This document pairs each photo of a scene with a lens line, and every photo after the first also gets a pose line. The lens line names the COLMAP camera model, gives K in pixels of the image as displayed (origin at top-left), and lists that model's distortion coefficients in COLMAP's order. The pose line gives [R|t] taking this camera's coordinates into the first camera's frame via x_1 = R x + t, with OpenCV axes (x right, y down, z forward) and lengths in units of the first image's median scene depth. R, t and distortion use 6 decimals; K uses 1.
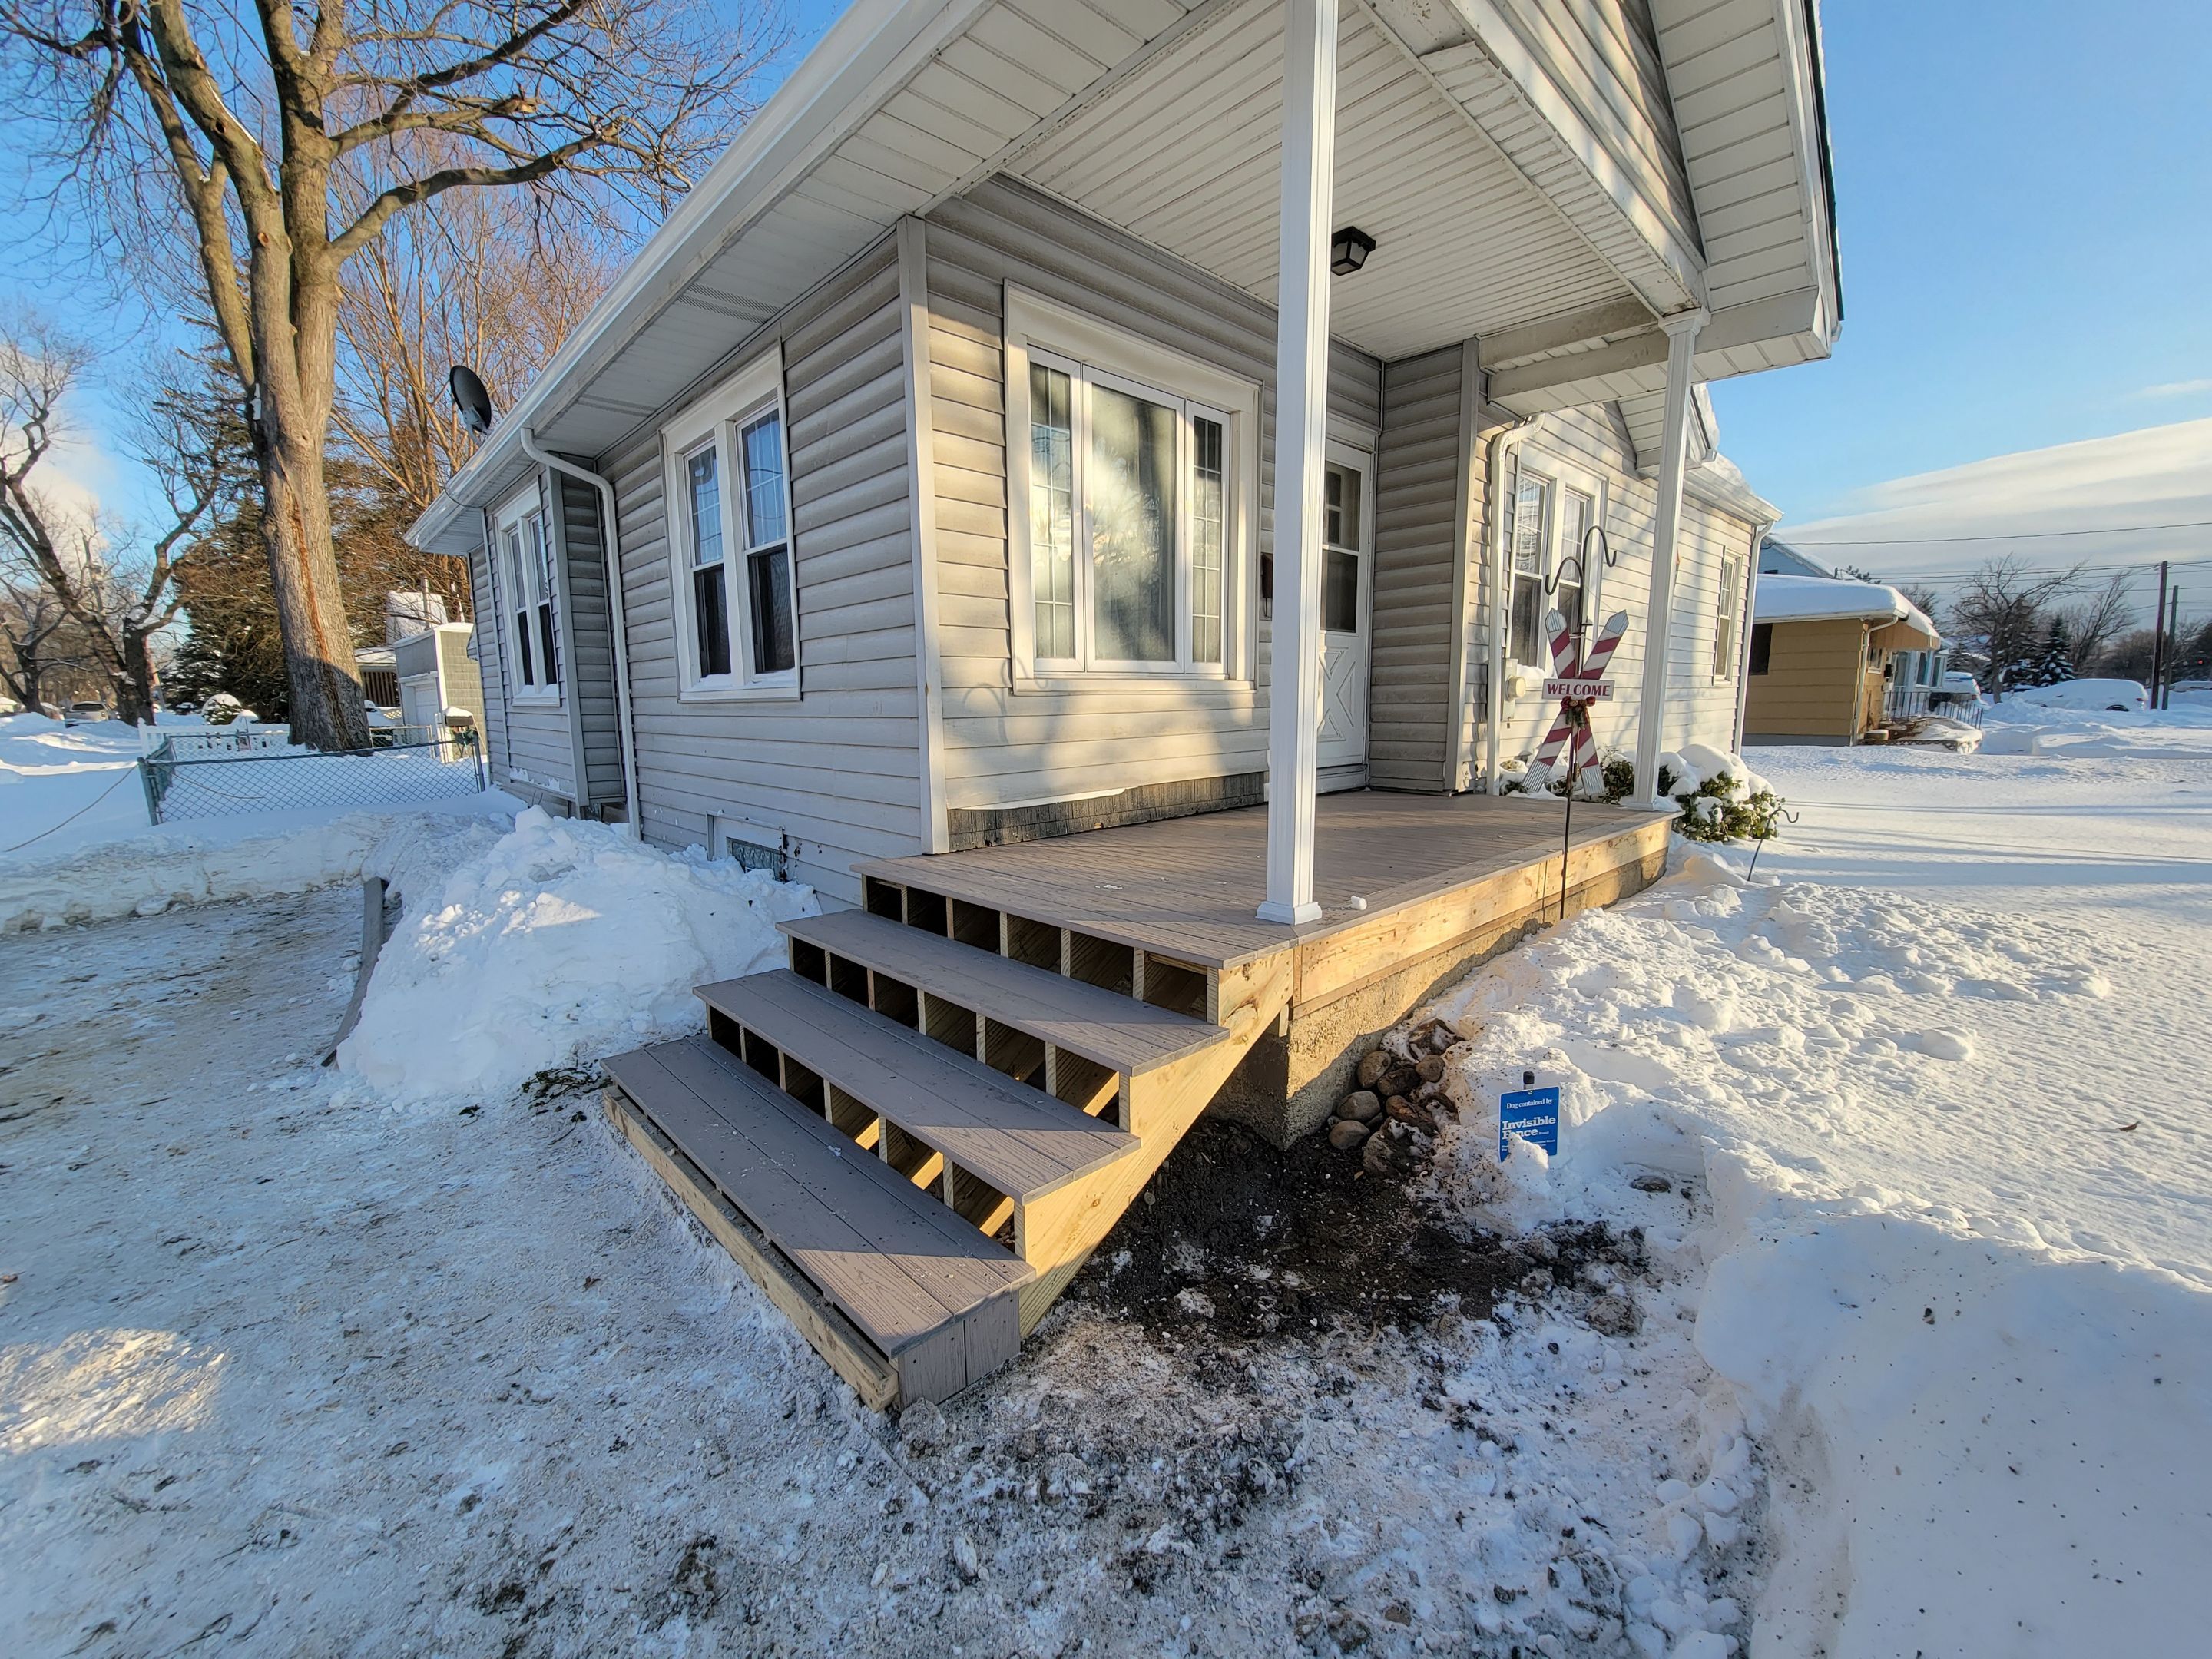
lens RADIAL K [[904.9, 0, 1086.8], [0, 904.9, 845.4], [0, 0, 1]] dist [0.003045, 0.000020]
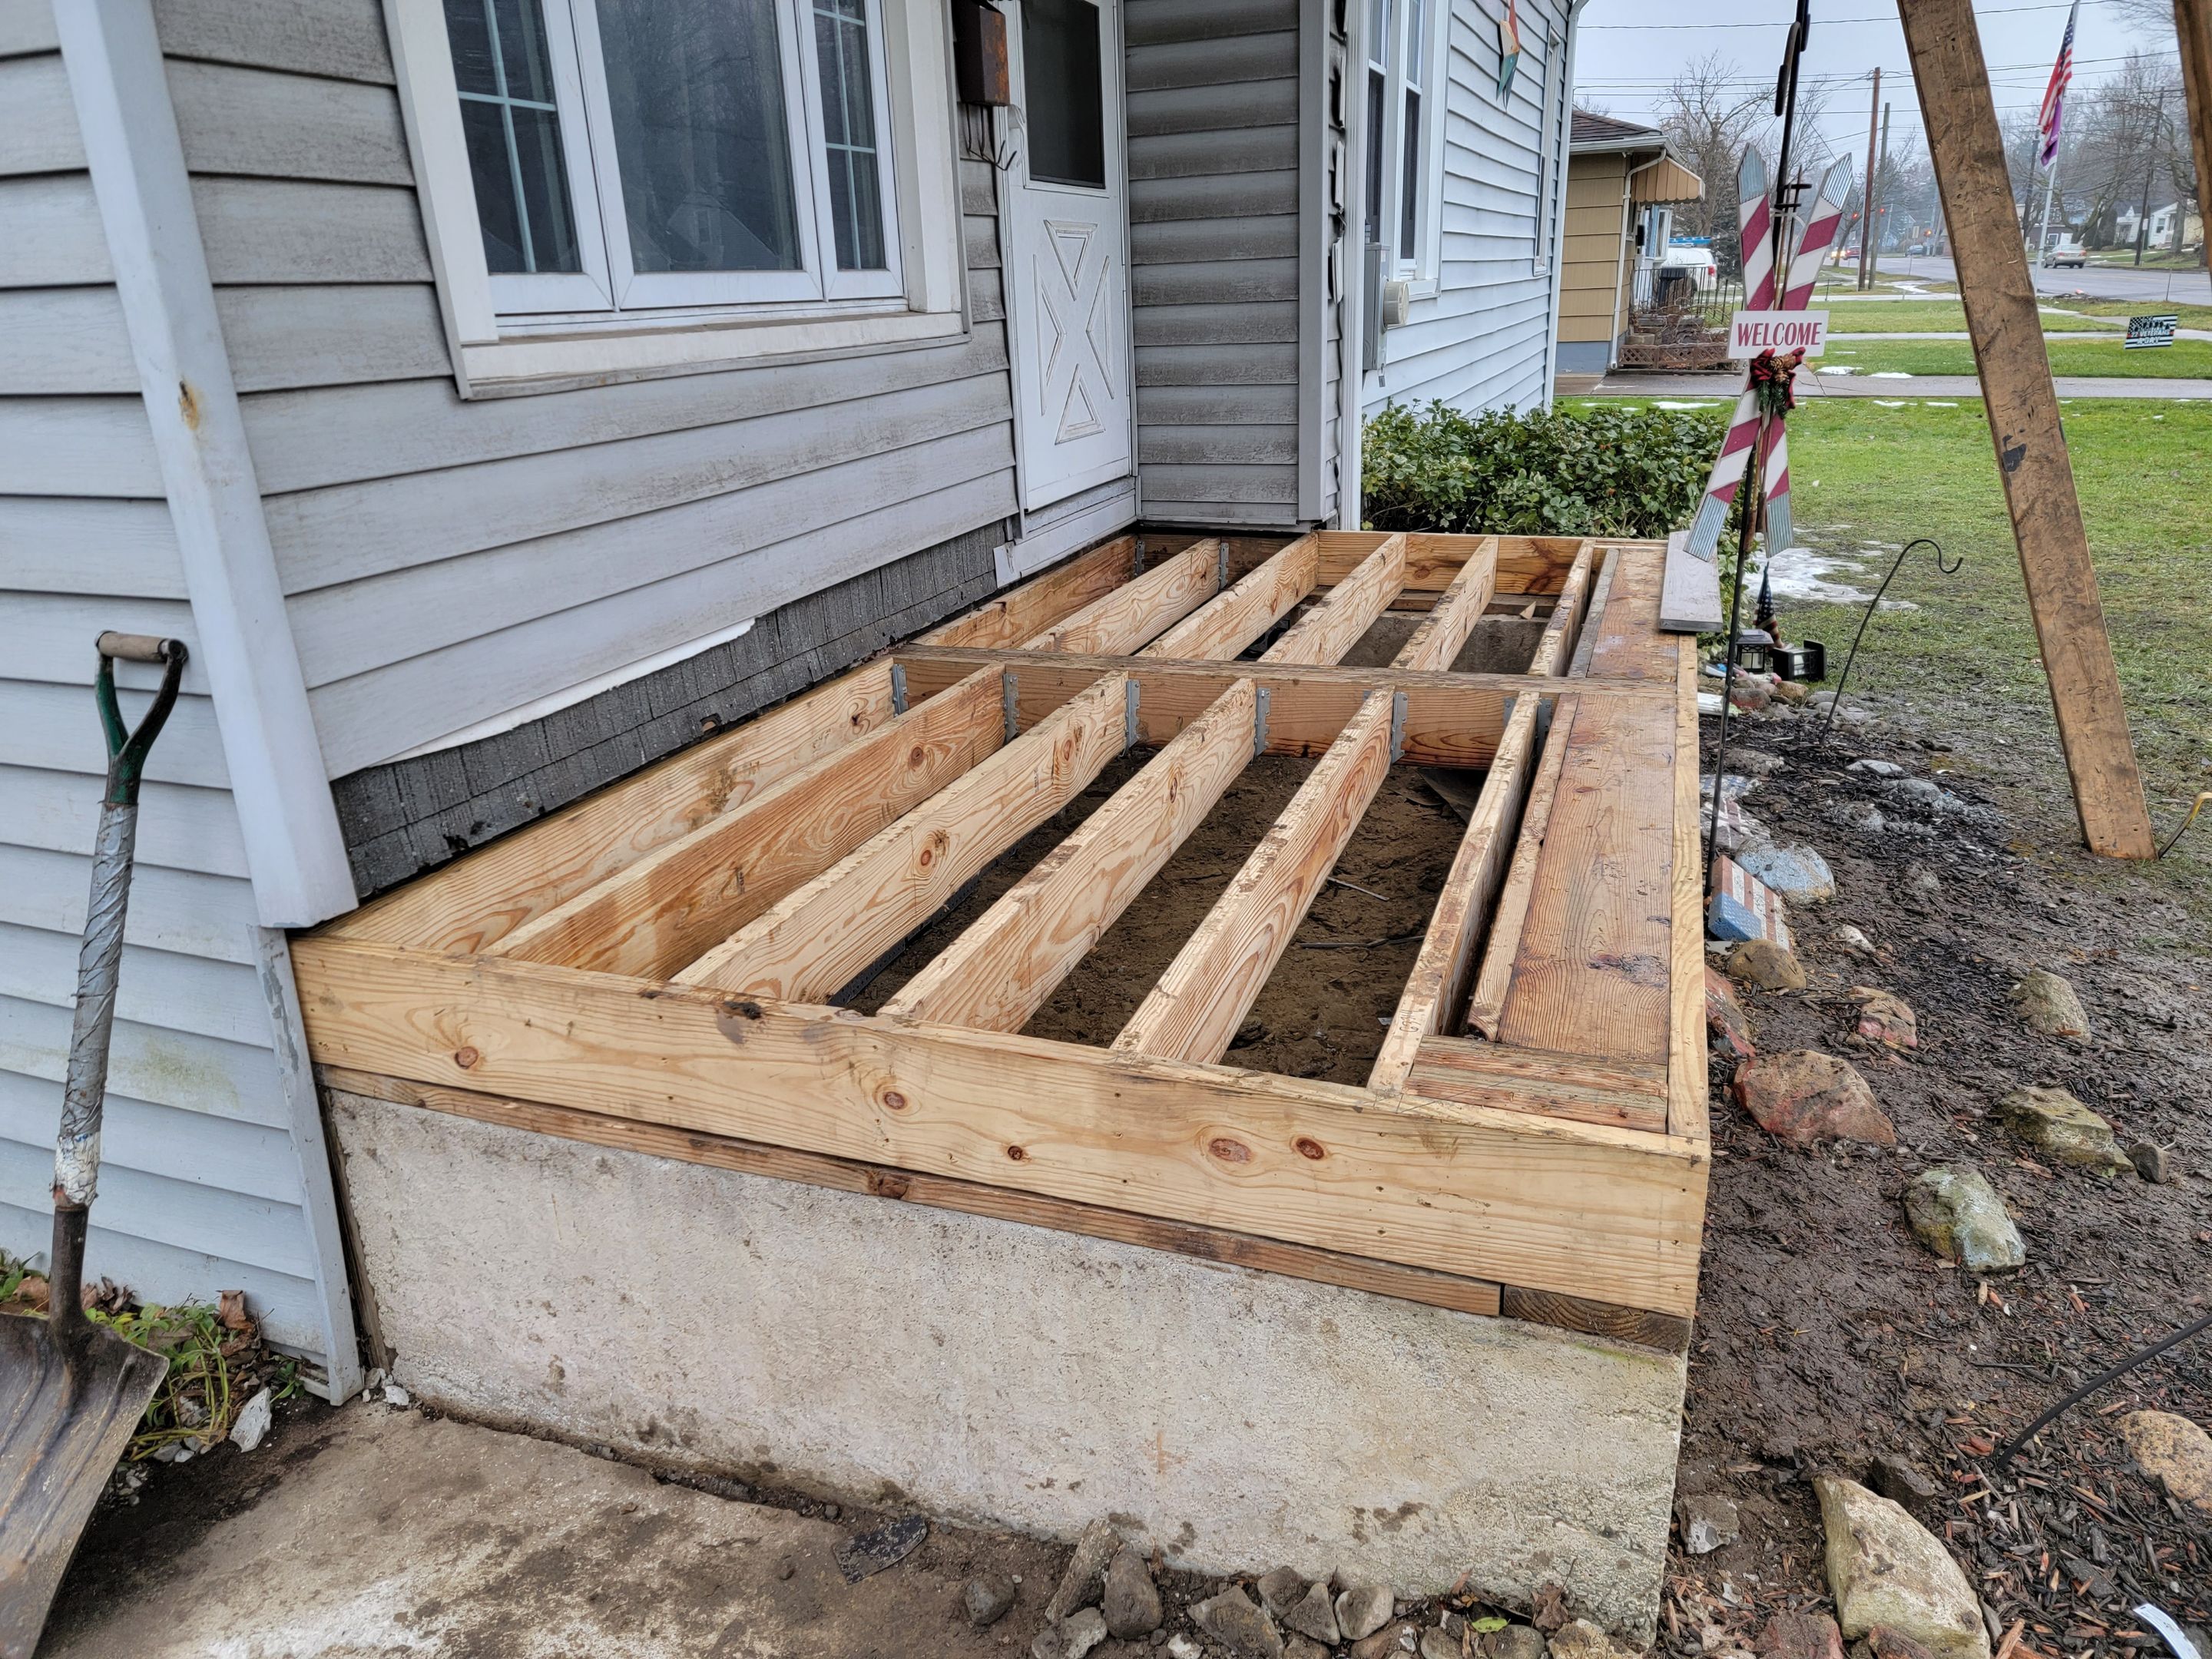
lens RADIAL K [[1525.4, 0, 1106.0], [0, 1525.4, 829.5], [0, 0, 1]] dist [0.111646, -0.104315]
pose [[0.896964, -0.163207, 0.410876, -0.086696], [0.088497, 0.976838, 0.194823, -0.069013], [-0.433156, -0.138387, 0.890632, 0.246248]]
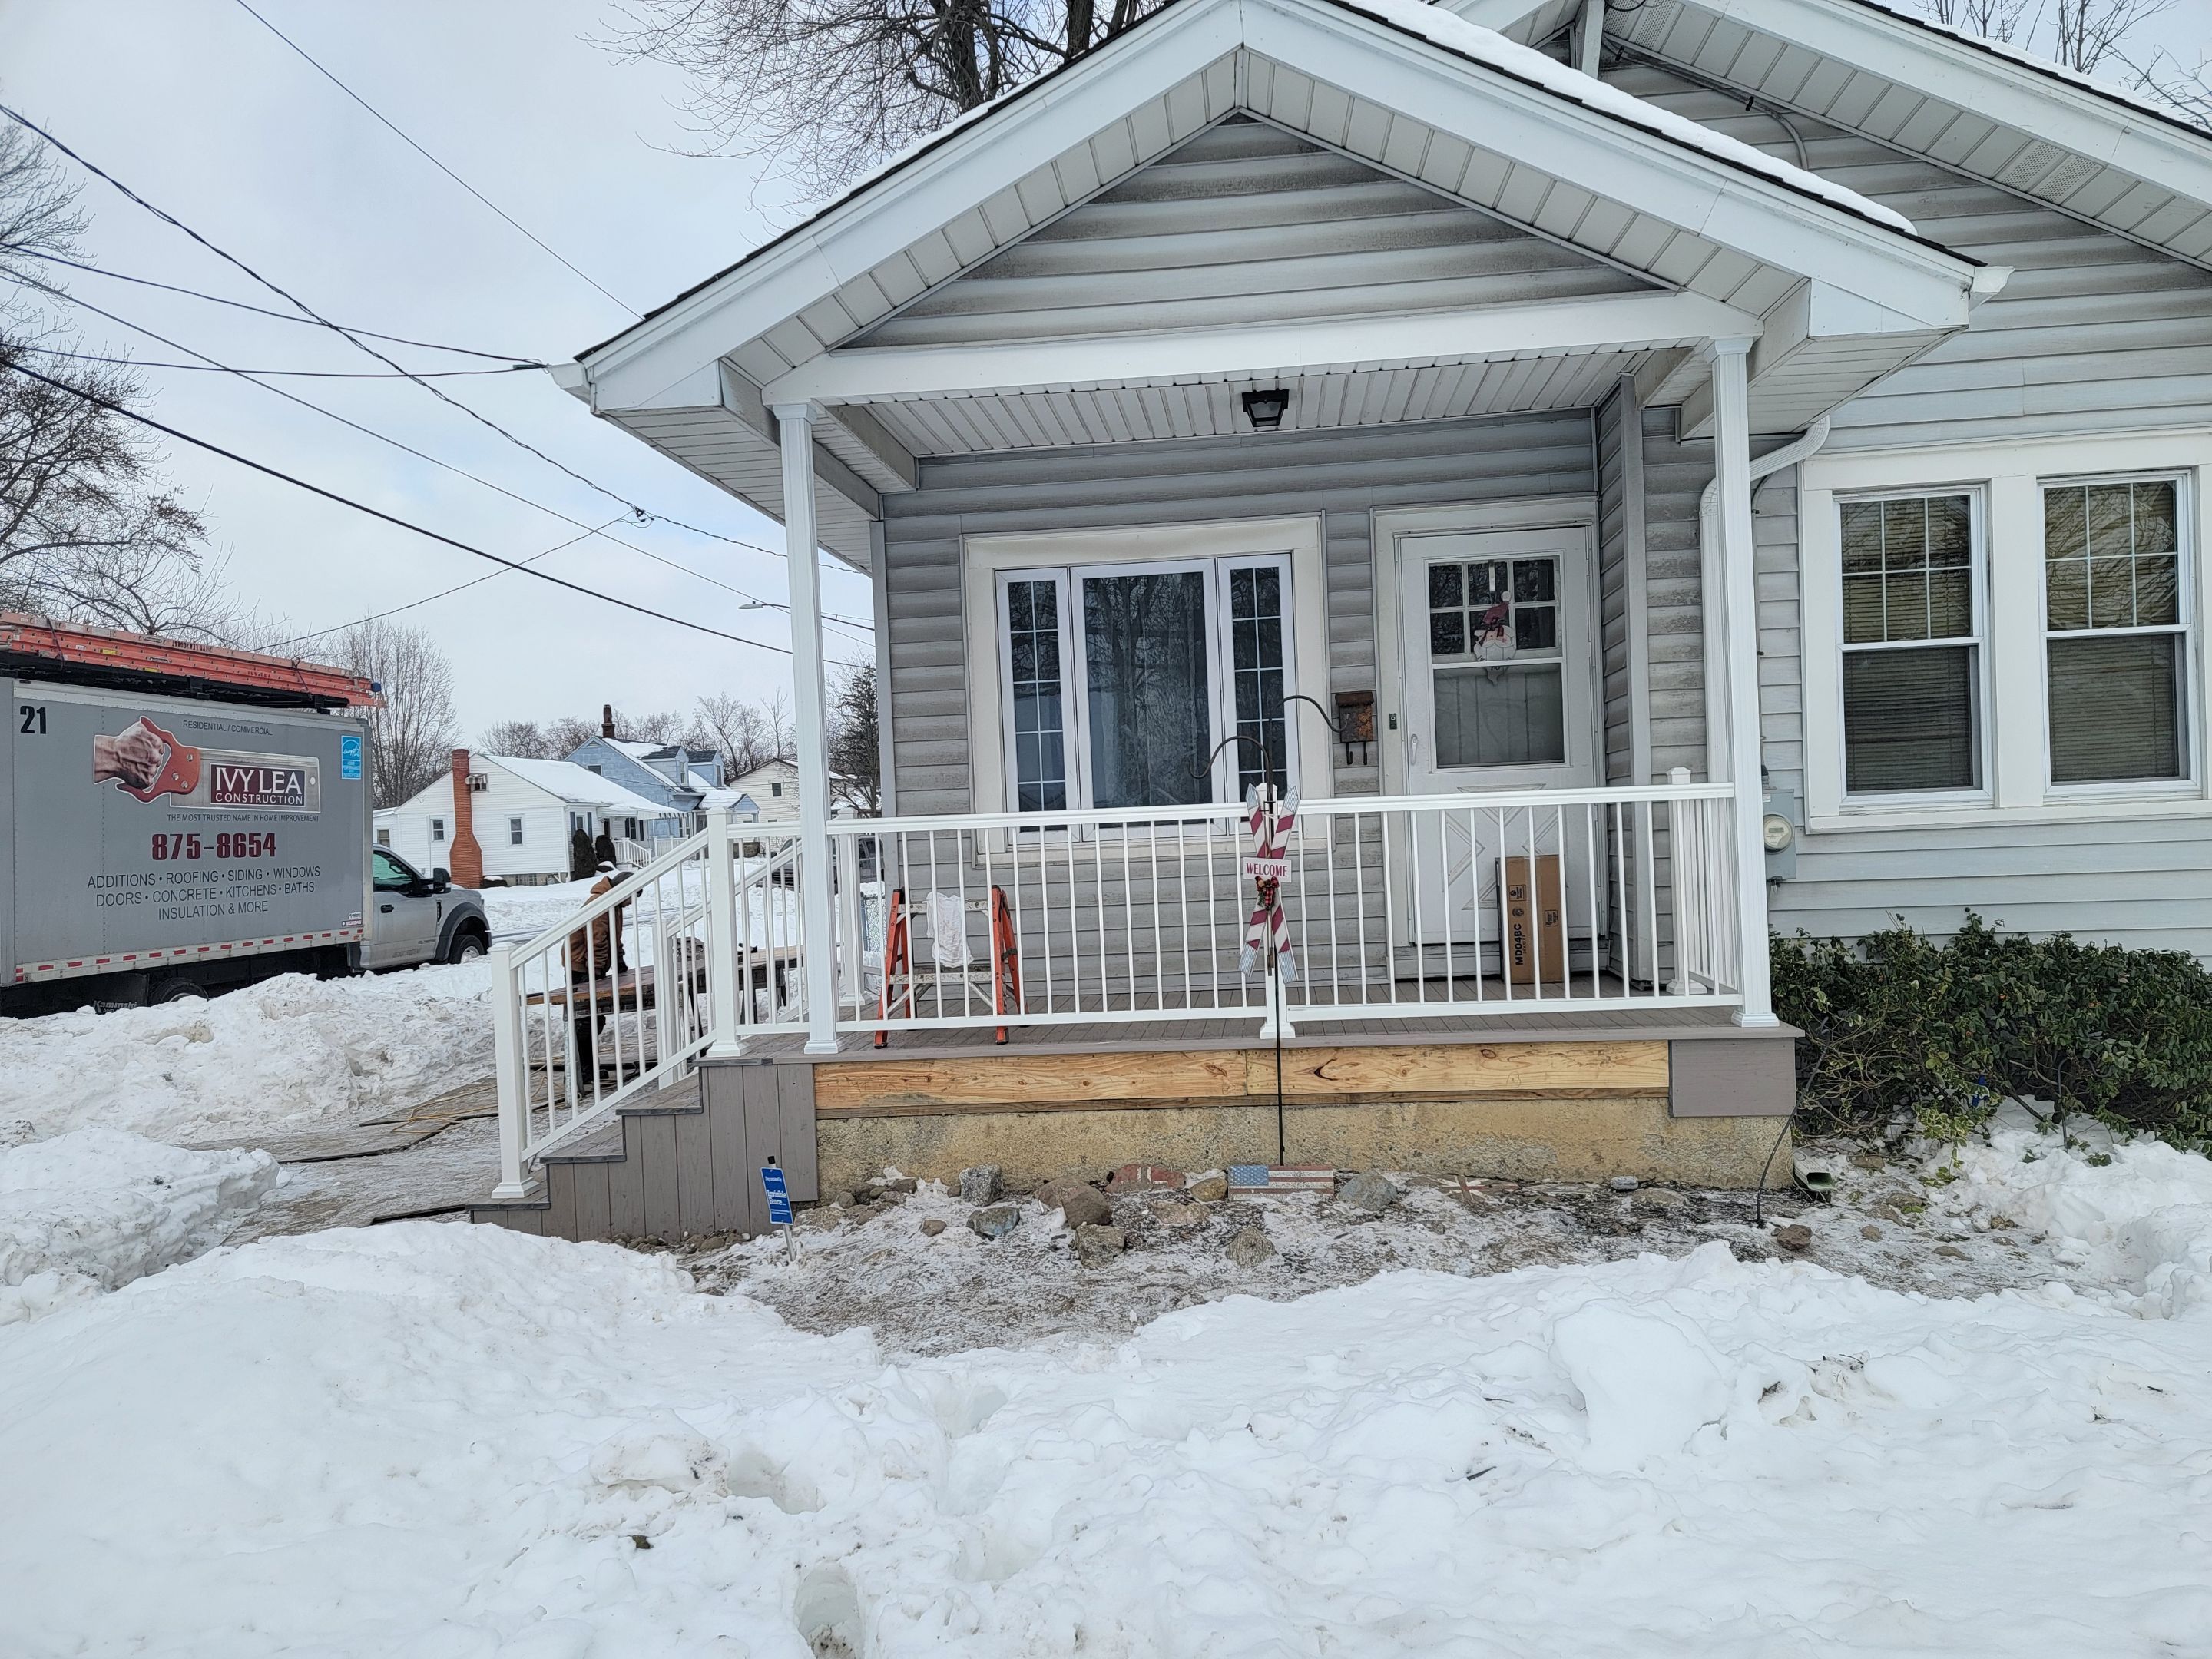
lens RADIAL K [[1490.7, 0, 1092.1], [0, 1490.7, 861.6], [0, 0, 1]] dist [0.073104, -0.052146]
pose [[0.658988, 0.000056, -0.752154, 0.981668], [-0.081312, 0.994145, -0.071166, -0.034318], [0.747746, 0.108057, 0.655134, -0.092883]]
